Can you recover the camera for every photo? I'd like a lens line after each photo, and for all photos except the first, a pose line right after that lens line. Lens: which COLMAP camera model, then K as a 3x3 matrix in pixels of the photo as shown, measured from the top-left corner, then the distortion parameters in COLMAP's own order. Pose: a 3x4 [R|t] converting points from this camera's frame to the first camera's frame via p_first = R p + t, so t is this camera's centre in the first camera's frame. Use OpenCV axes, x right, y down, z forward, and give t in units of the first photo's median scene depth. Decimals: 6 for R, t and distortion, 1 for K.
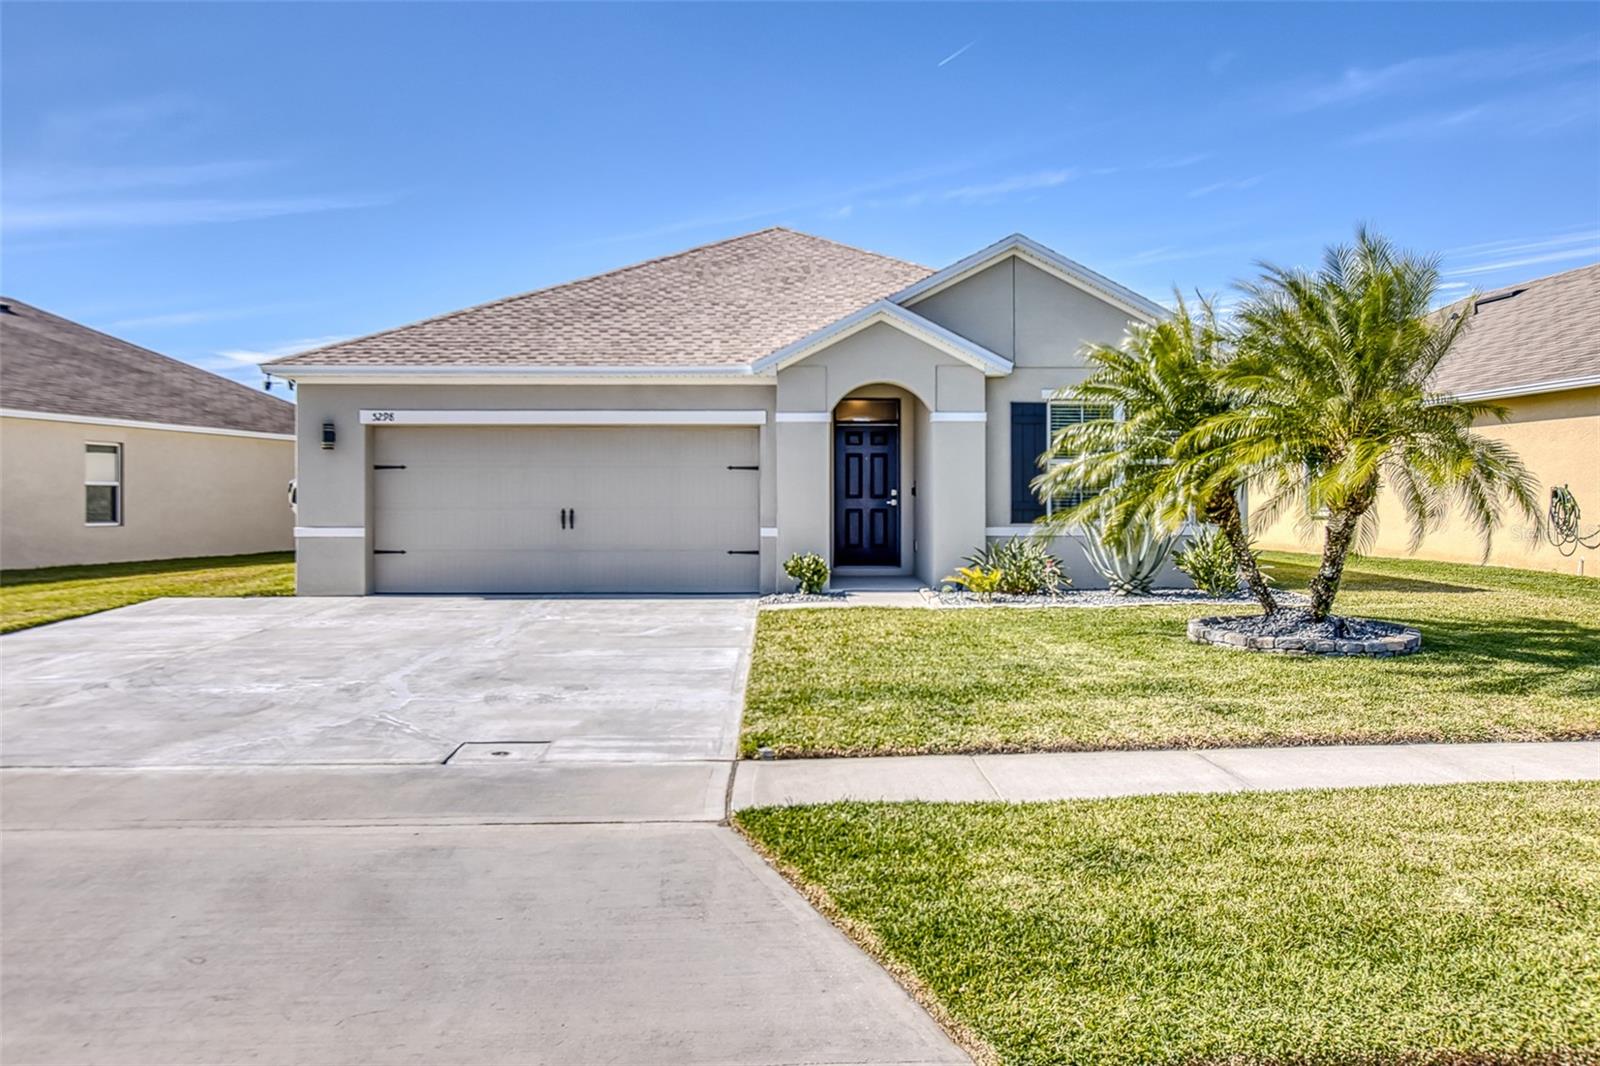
lens RADIAL K [[1154.8, 0, 800.9], [0, 1154.8, 529.1], [0, 0, 1]] dist [0.000271, 0.000014]
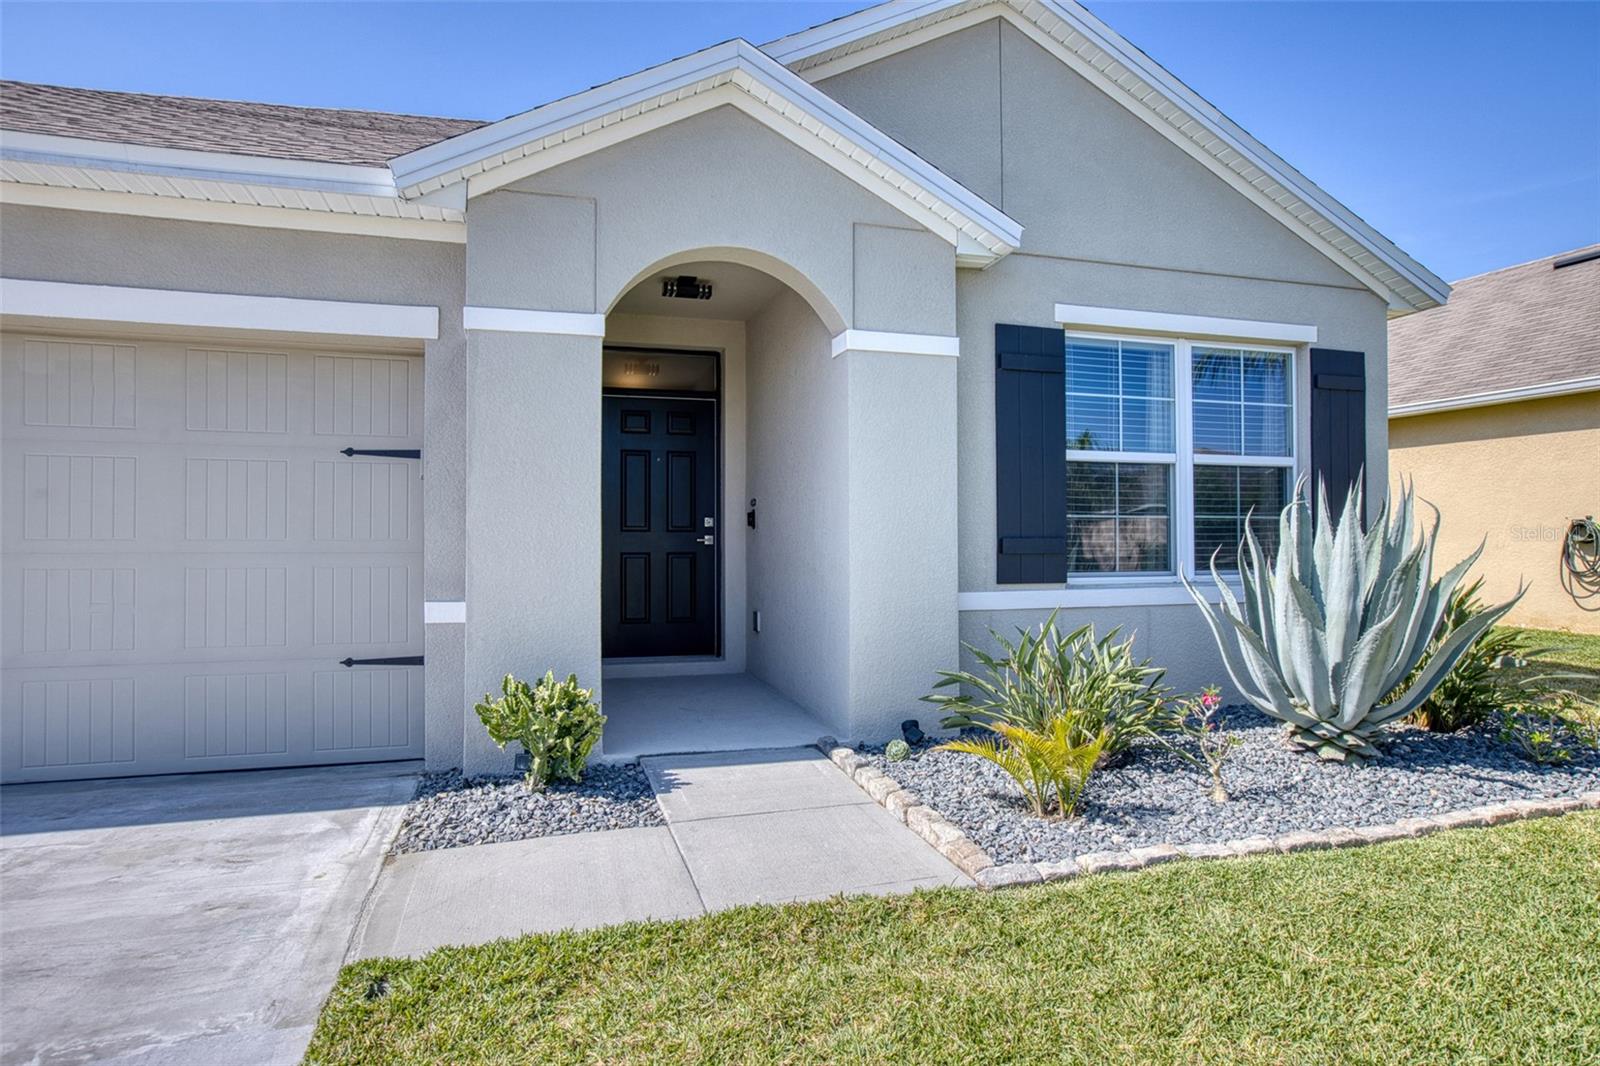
lens RADIAL K [[929.9, 0, 806.7], [0, 929.9, 532.1], [0, 0, 1]] dist [-0.007141, -0.000472]
pose [[0.961597, 0.002296, 0.274455, 0.004221], [0.007616, 0.999357, -0.035044, -0.012938], [-0.274359, 0.035788, 0.960961, 0.661416]]
